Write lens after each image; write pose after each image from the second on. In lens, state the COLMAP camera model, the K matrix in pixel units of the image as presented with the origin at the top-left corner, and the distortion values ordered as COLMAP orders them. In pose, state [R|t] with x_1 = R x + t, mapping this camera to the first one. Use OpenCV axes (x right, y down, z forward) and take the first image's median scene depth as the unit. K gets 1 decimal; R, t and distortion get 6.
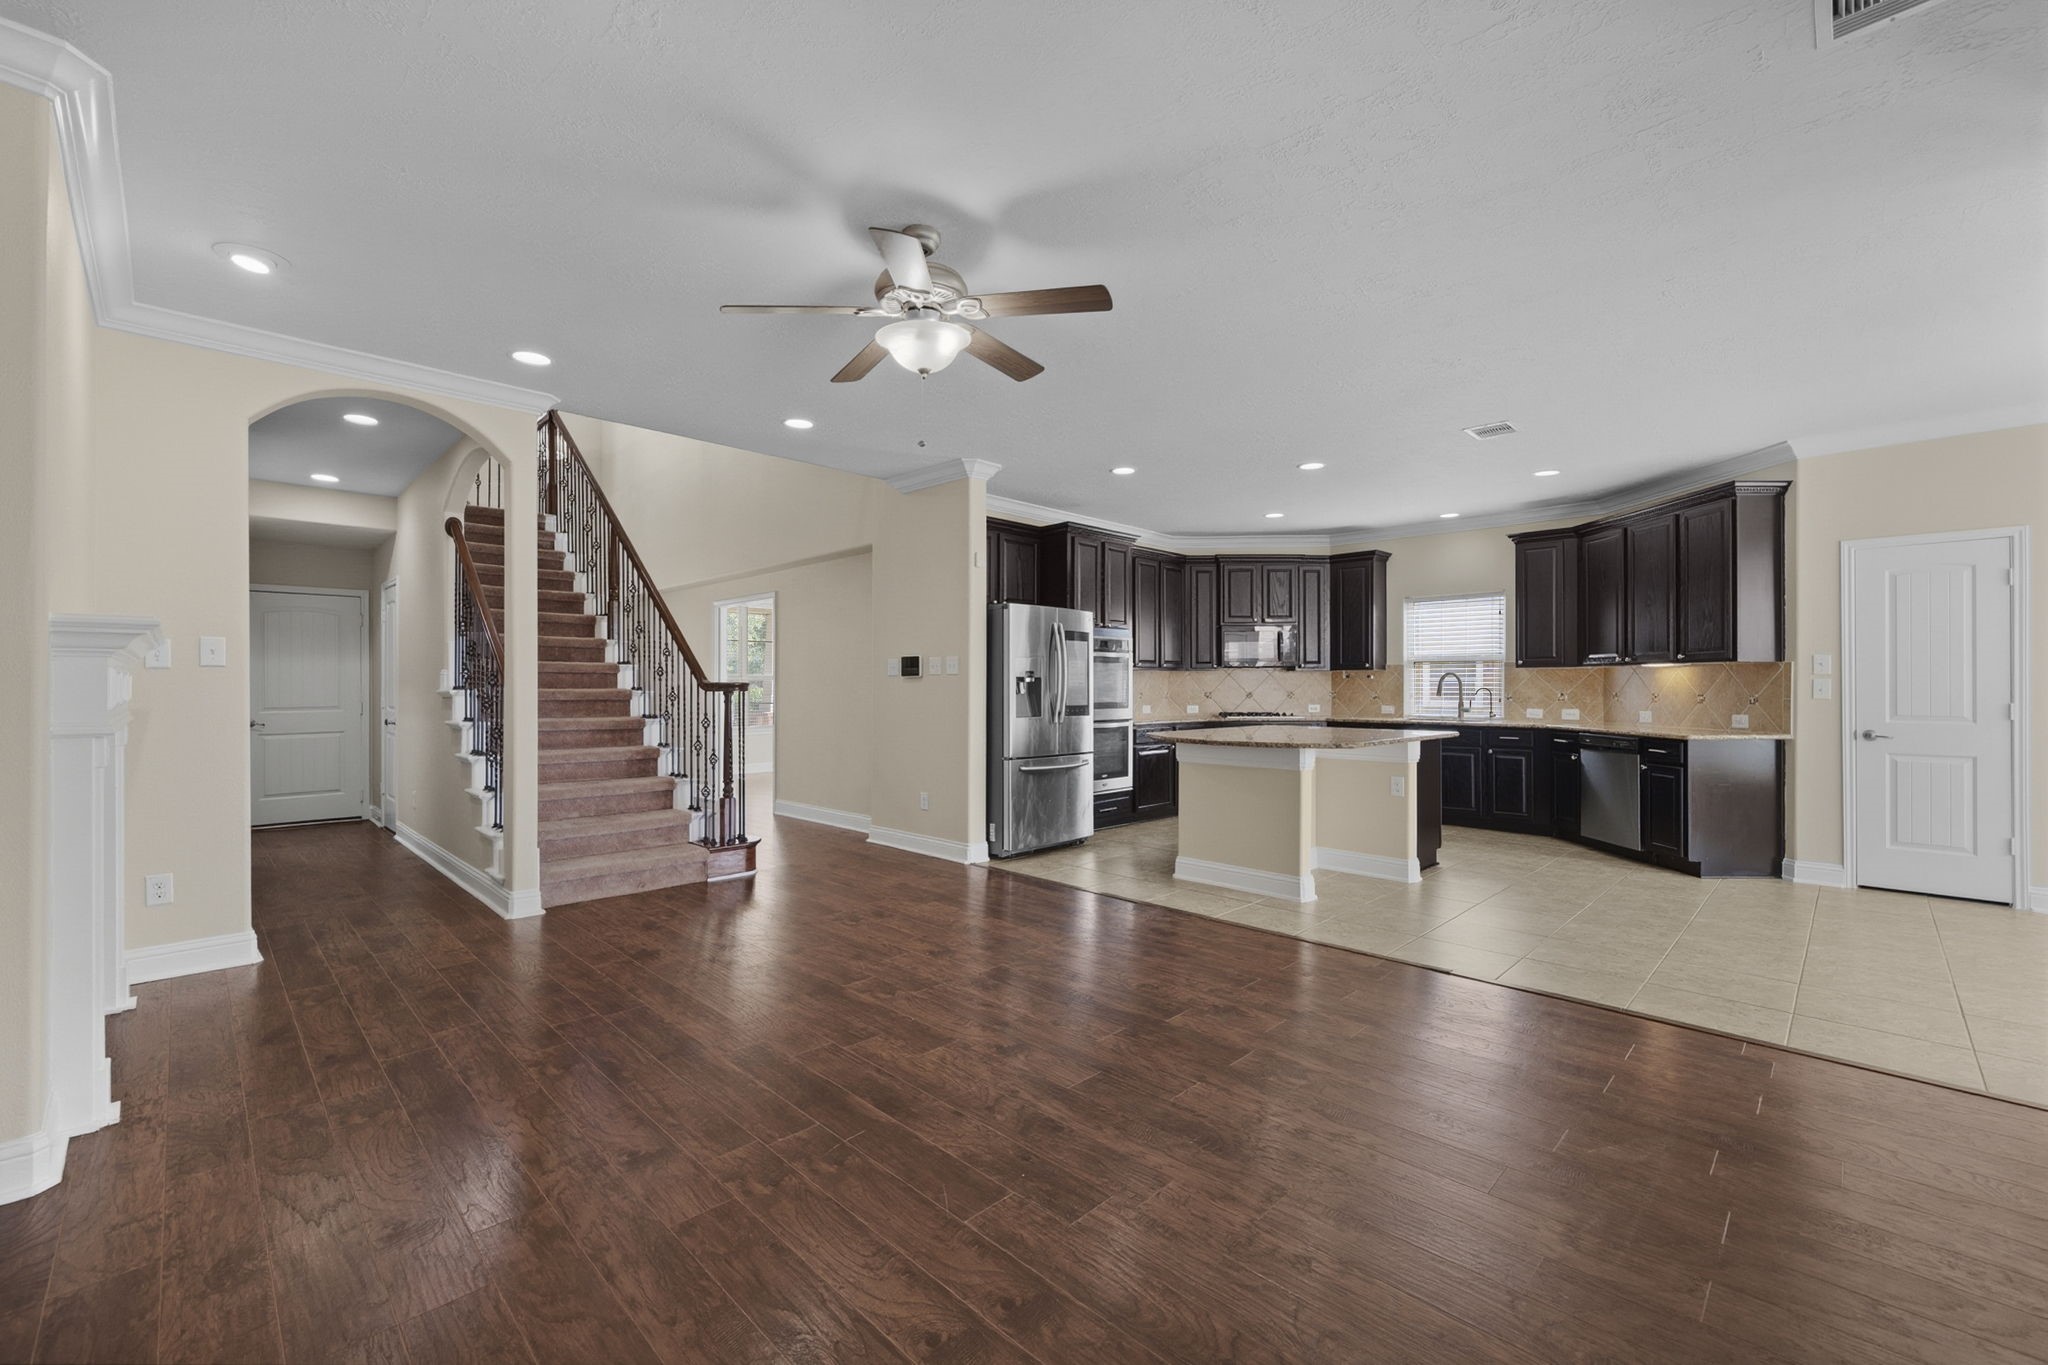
lens RADIAL K [[844.6, 0, 1010.1], [0, 844.6, 683.8], [0, 0, 1]] dist [0.000132, -0.000020]
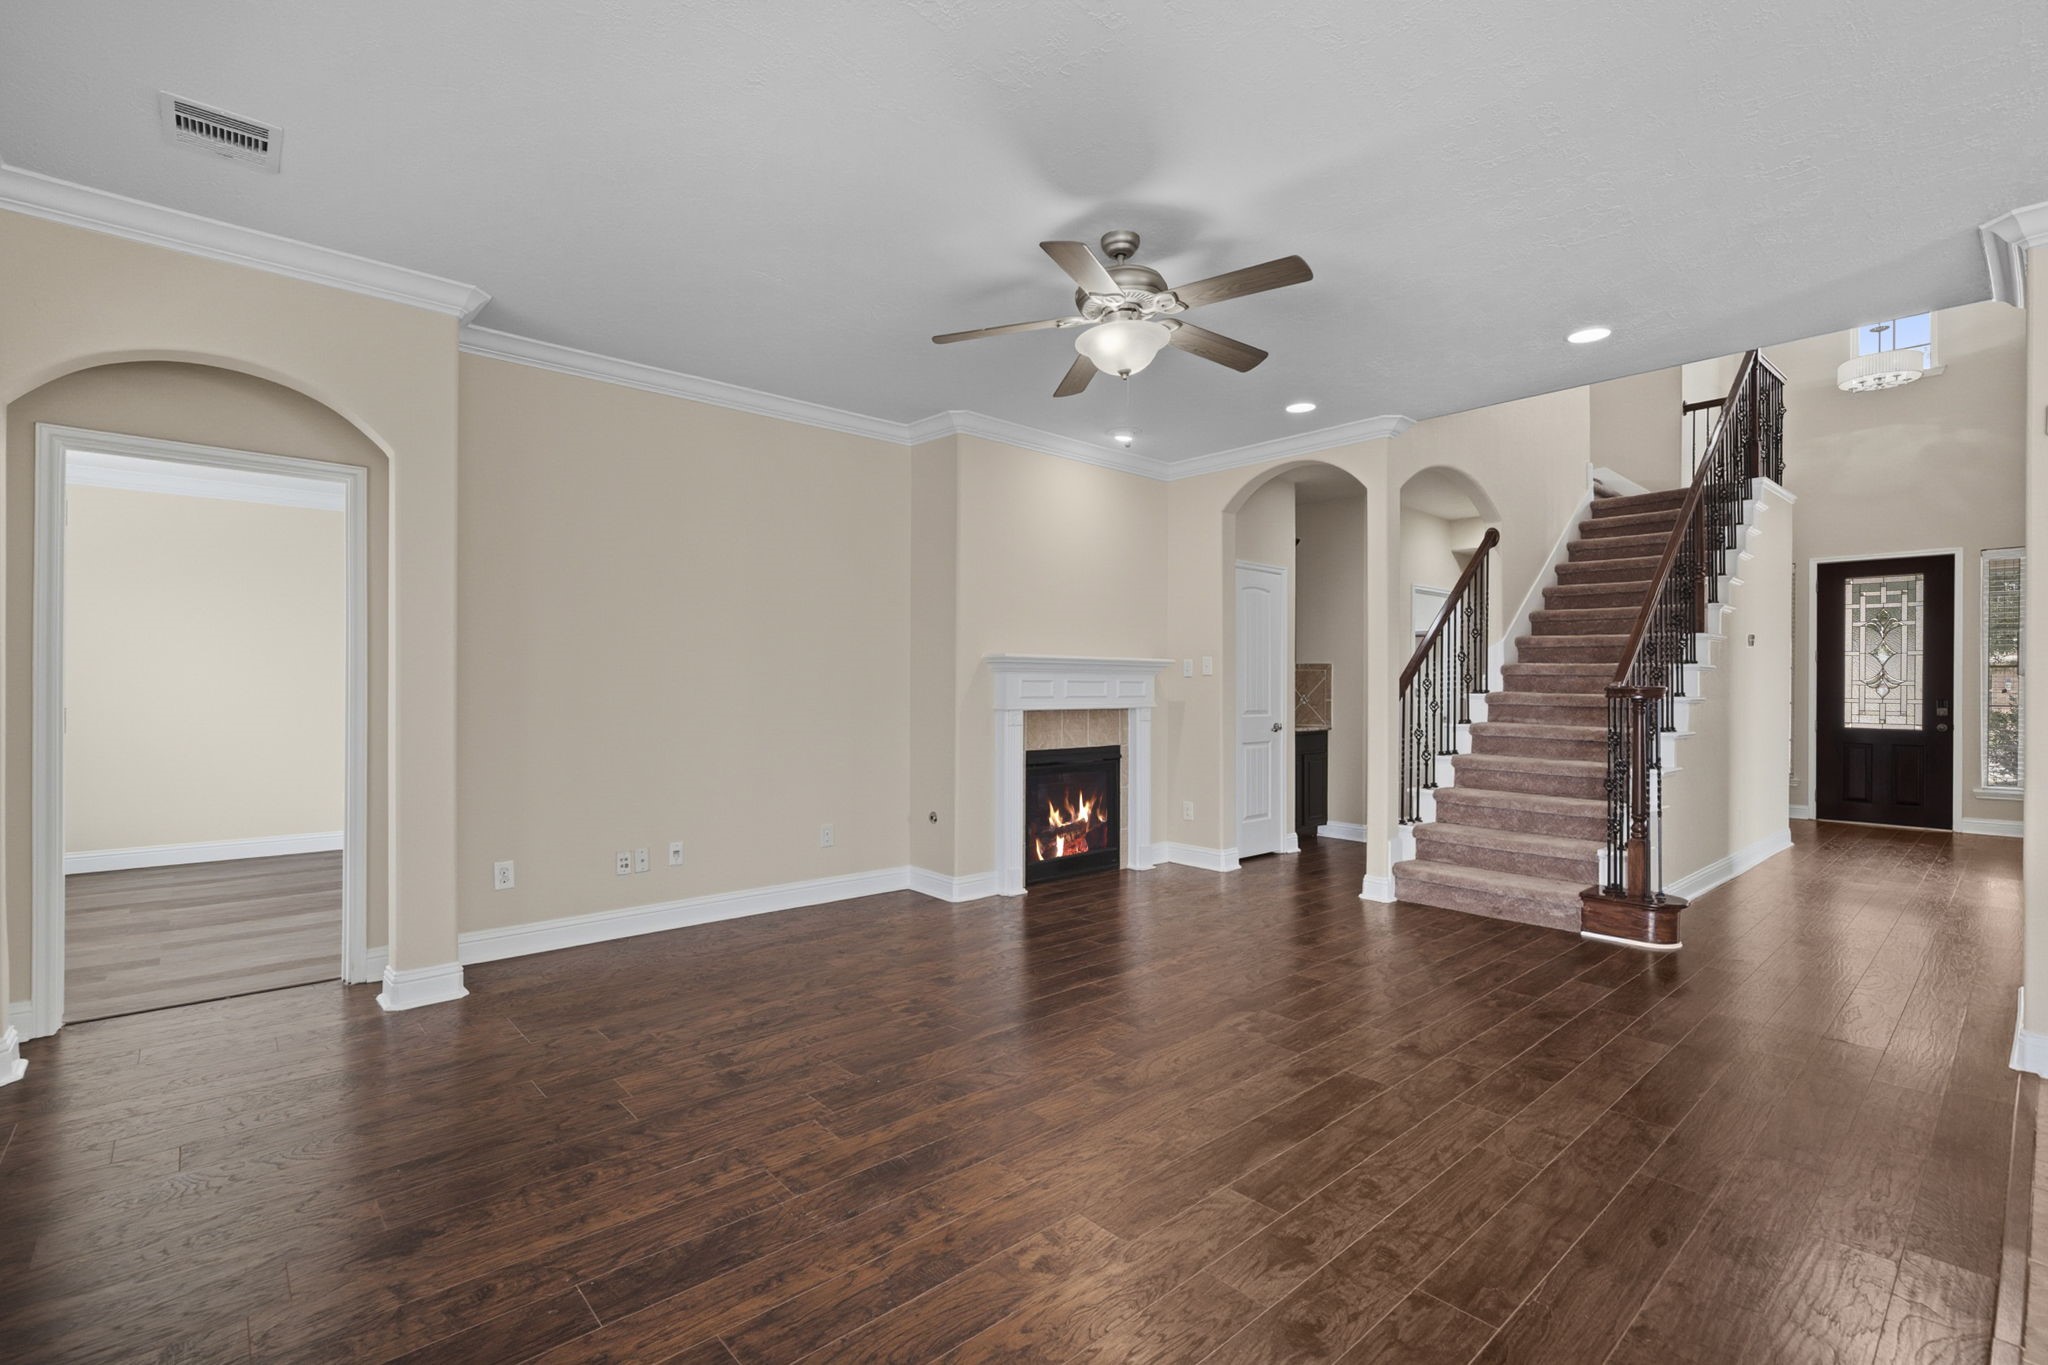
lens RADIAL K [[944.3, 0, 1033.7], [0, 944.3, 682.9], [0, 0, 1]] dist [0.002184, 0.000565]
pose [[-0.056317, -0.004836, -0.998401, 1.060489], [-0.005543, 0.999974, -0.004531, 0.004056], [0.998398, 0.005279, -0.056342, 0.997209]]
